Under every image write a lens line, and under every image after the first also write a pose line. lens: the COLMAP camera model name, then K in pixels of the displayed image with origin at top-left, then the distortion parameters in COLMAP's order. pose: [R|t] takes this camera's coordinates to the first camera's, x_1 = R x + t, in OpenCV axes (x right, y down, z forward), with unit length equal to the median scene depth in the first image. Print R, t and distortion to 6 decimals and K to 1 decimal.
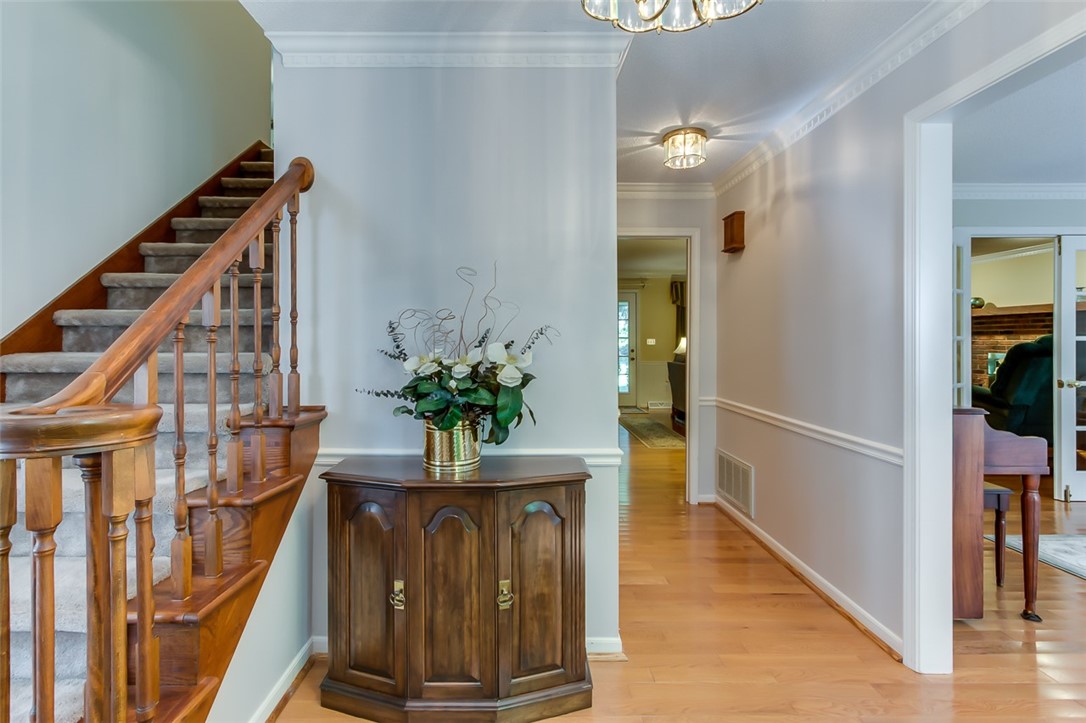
lens RADIAL K [[506.3, 0, 524.7], [0, 506.3, 340.6], [0, 0, 1]] dist [-0.006140, 0.004157]
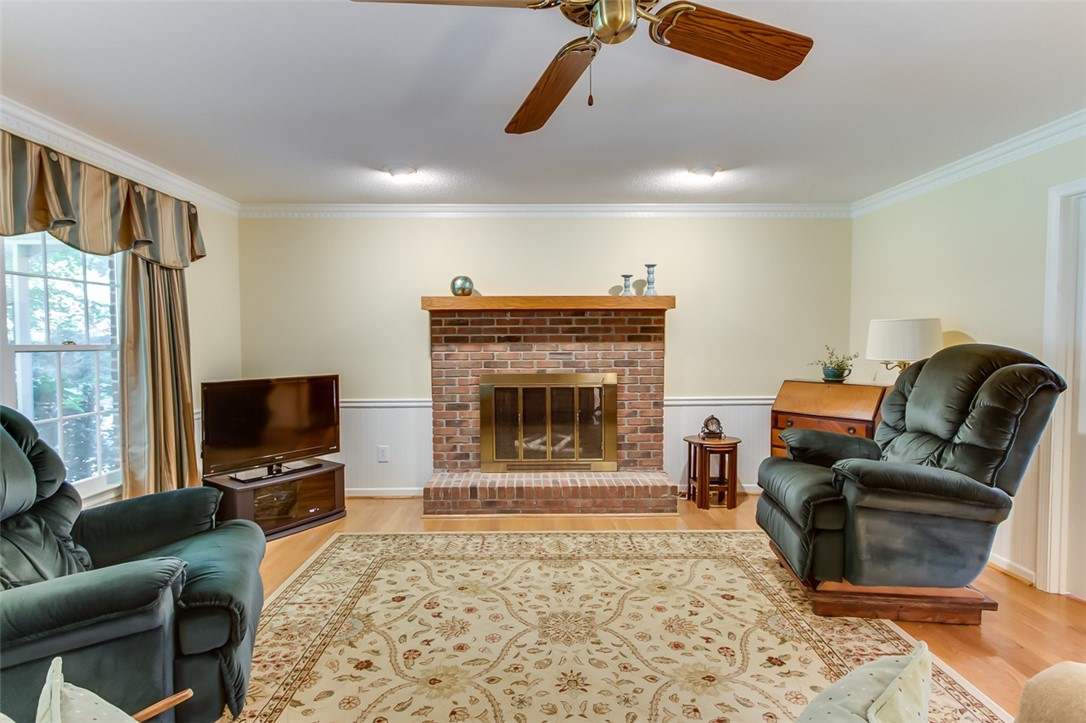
lens RADIAL K [[506.3, 0, 535.9], [0, 506.3, 355.9], [0, 0, 1]] dist [-0.006140, 0.004157]
pose [[0.001556, -0.030157, 0.999544, 0.497916], [0.006290, 0.999526, 0.030147, -0.020576], [-0.999979, 0.006240, 0.001745, 1.399523]]
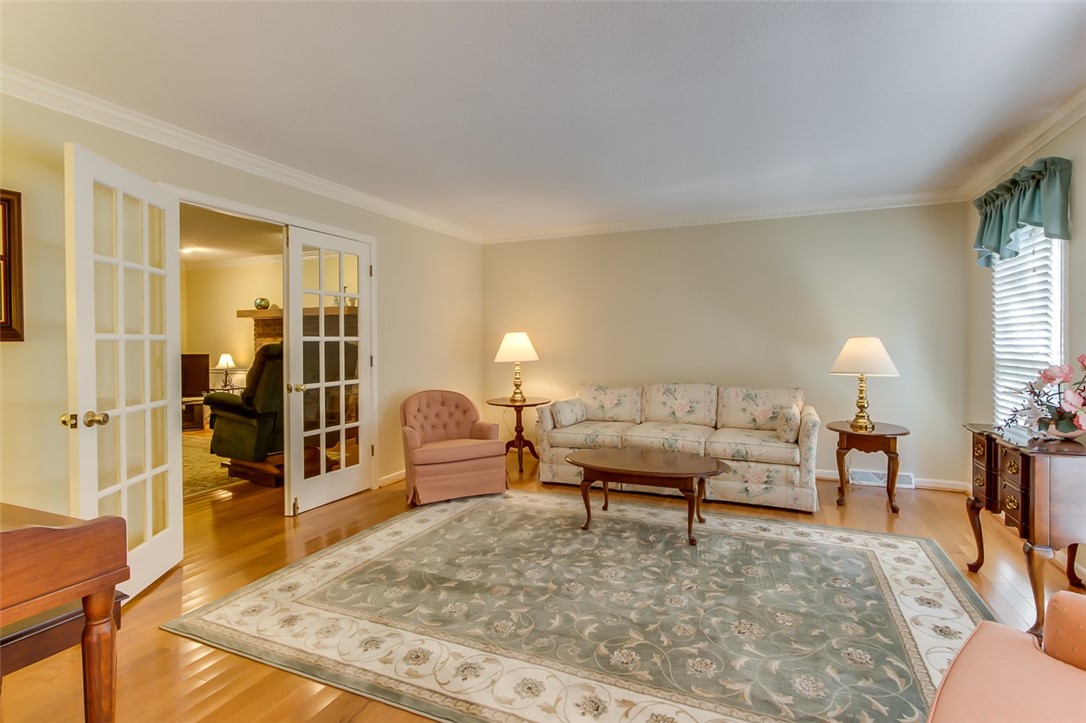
lens RADIAL K [[506.3, 0, 552.0], [0, 506.3, 353.0], [0, 0, 1]] dist [-0.006140, 0.004157]
pose [[0.391889, -0.012117, 0.919933, 0.339713], [-0.001874, 0.999901, 0.013968, 0.006929], [-0.920011, -0.007198, 0.391827, 0.173720]]
